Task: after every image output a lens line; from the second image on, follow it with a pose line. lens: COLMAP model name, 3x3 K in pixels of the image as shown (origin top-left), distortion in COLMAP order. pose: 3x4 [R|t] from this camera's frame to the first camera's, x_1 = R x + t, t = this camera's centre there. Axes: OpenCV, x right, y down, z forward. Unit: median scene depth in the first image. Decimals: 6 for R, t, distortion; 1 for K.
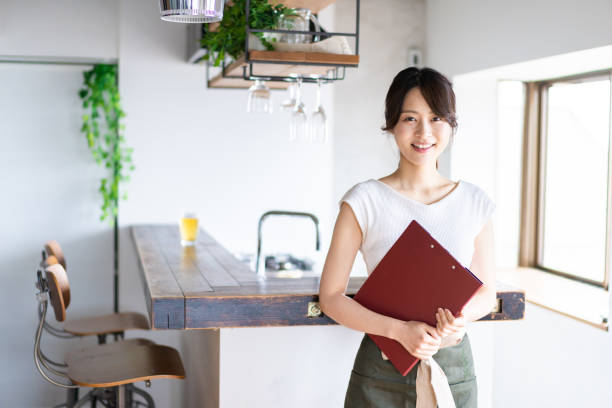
lens RADIAL K [[987.6, 0, 306.0], [0, 987.6, 204.0], [0, 0, 1]] dist [0.011442, -0.122782]
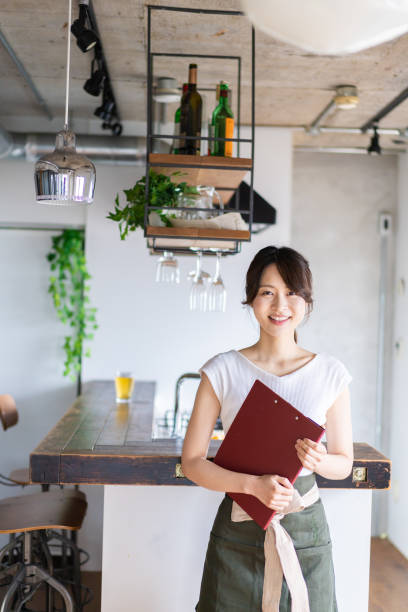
lens RADIAL K [[987.6, 0, 214.0], [0, 987.6, 303.9], [0, 0, 1]] dist [0.011442, -0.122782]
pose [[0.987788, 0.015857, -0.154992, 0.170983], [-0.023660, 0.998537, -0.048629, -0.018442], [0.153994, 0.051703, 0.986718, -0.047343]]
